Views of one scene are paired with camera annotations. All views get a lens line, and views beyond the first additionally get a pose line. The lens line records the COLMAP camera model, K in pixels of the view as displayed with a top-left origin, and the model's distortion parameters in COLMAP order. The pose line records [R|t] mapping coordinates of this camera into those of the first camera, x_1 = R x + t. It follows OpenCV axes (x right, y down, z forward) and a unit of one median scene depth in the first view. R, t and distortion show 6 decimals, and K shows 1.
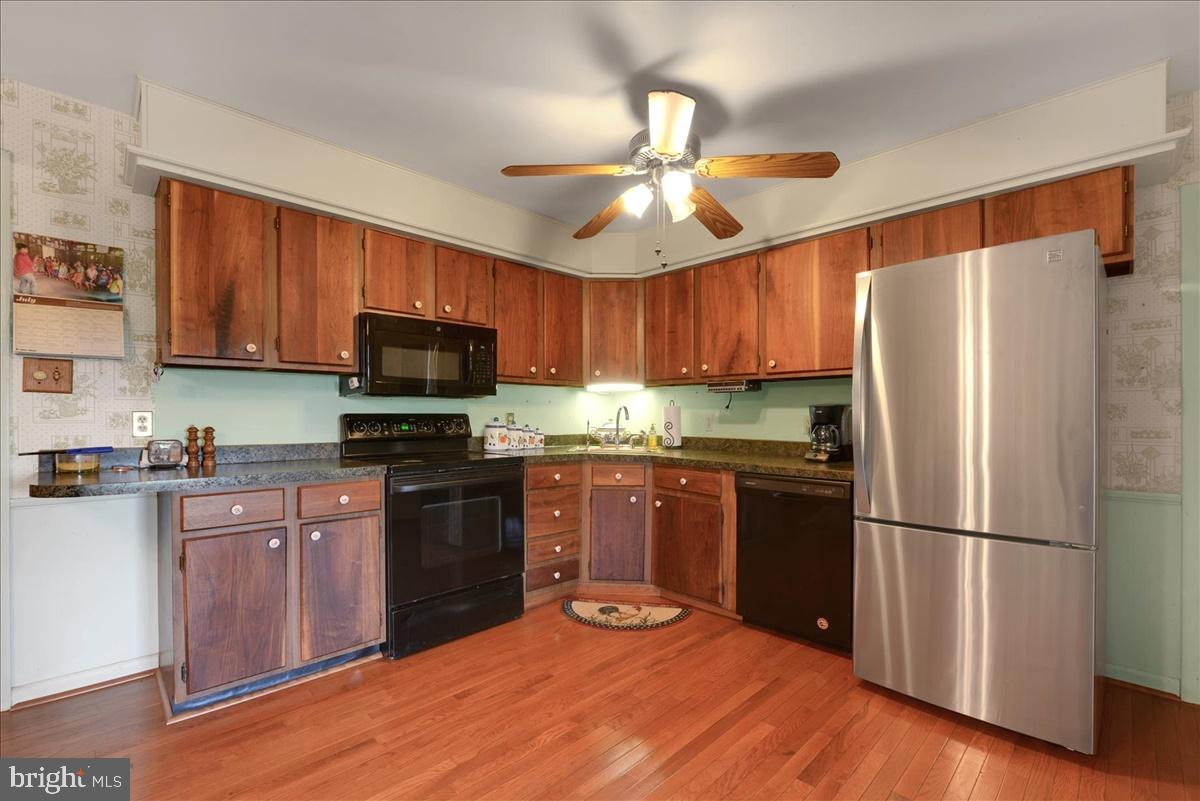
lens RADIAL K [[512.3, 0, 589.7], [0, 512.3, 419.4], [0, 0, 1]] dist [-0.003383, 0.000053]
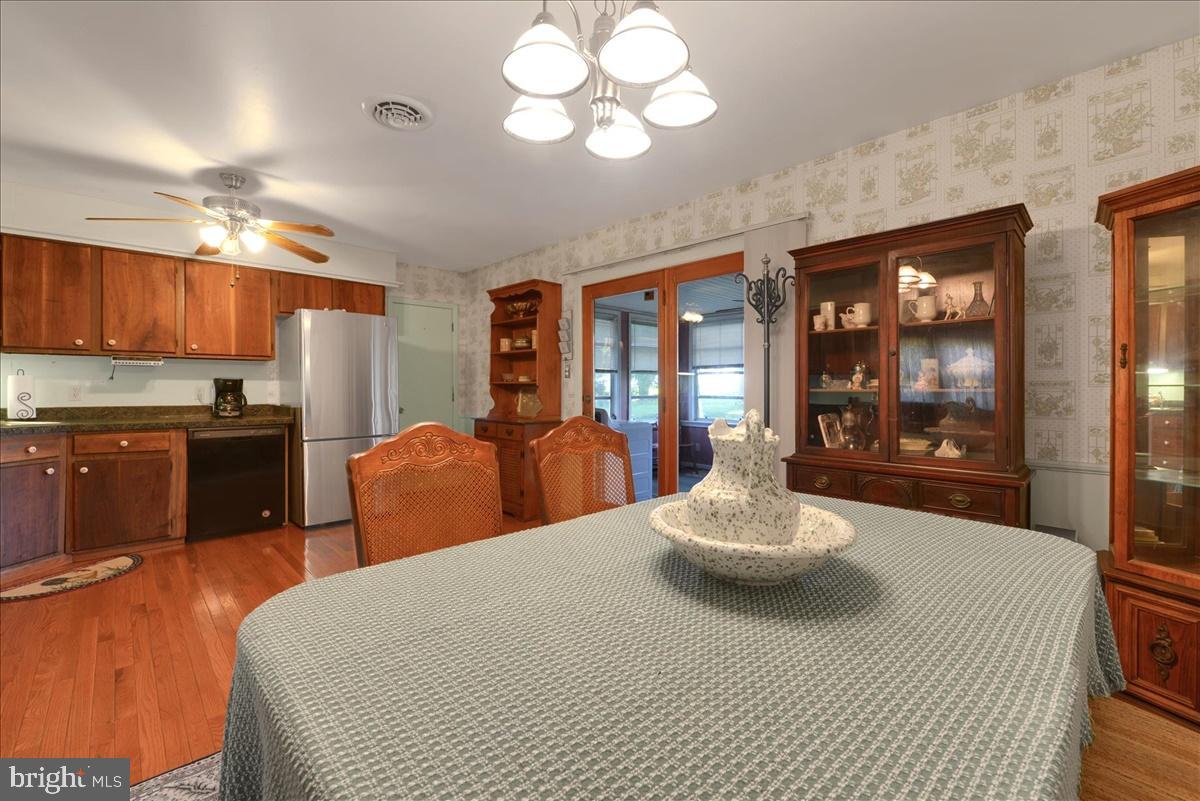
lens RADIAL K [[512.3, 0, 590.1], [0, 512.3, 391.8], [0, 0, 1]] dist [-0.003383, 0.000053]
pose [[0.013568, -0.010944, 0.999848, -1.129723], [0.003643, 0.999934, 0.010896, -0.003444], [-0.999901, 0.003495, 0.013607, -0.059568]]
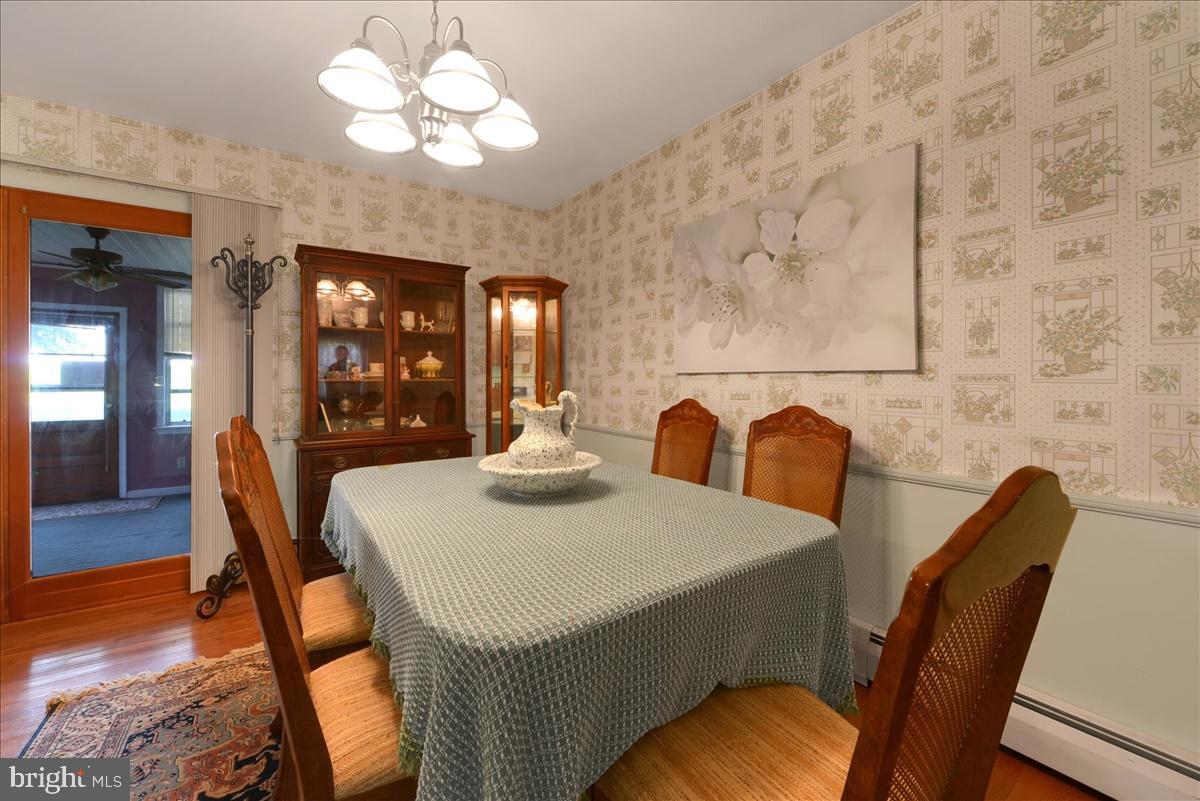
lens RADIAL K [[491.3, 0, 617.7], [0, 491.3, 378.0], [0, 0, 1]] dist [-0.008164, 0.001549]
pose [[-0.989427, -0.004176, 0.144973, -0.877903], [-0.003593, 0.999984, 0.004283, -0.006241], [-0.144988, 0.003717, -0.989426, 0.455534]]
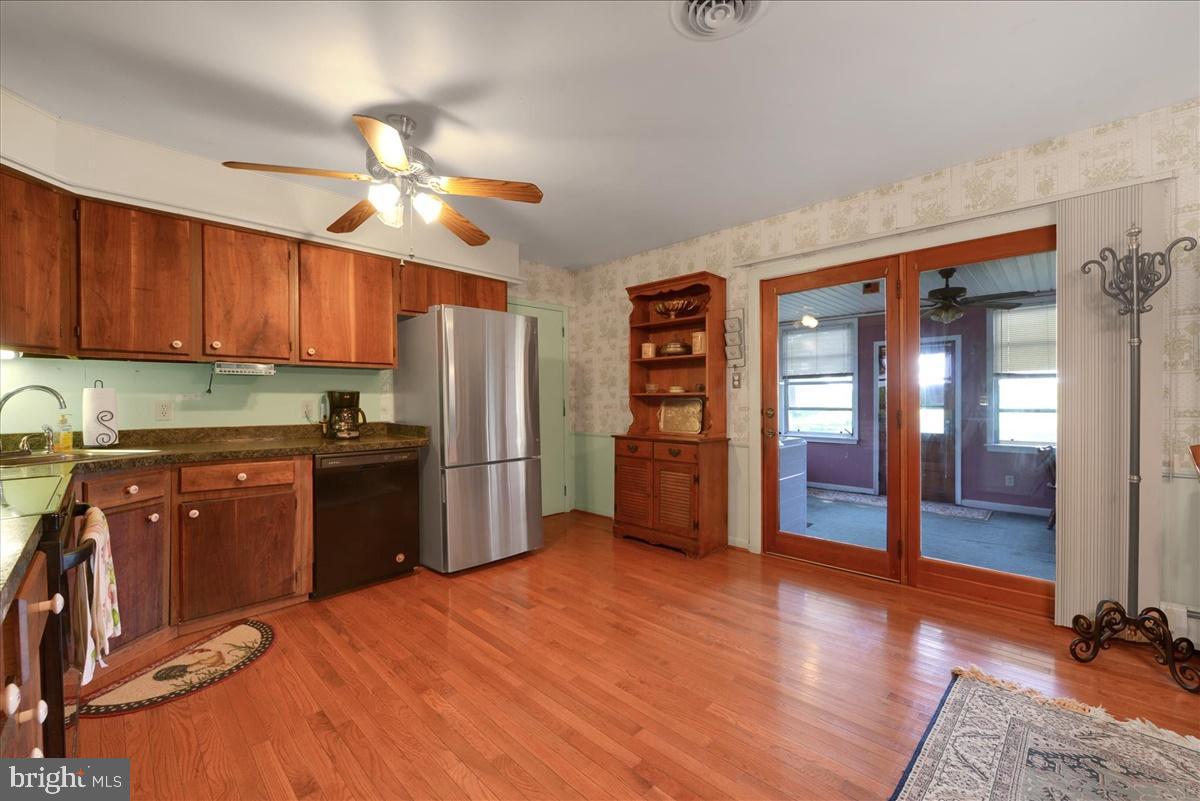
lens RADIAL K [[491.3, 0, 594.2], [0, 491.3, 404.7], [0, 0, 1]] dist [-0.008164, 0.001549]
pose [[-0.022274, -0.013011, 0.999667, -0.792786], [0.010450, 0.999858, 0.013246, -0.007196], [-0.999697, 0.010742, -0.022135, 0.509143]]
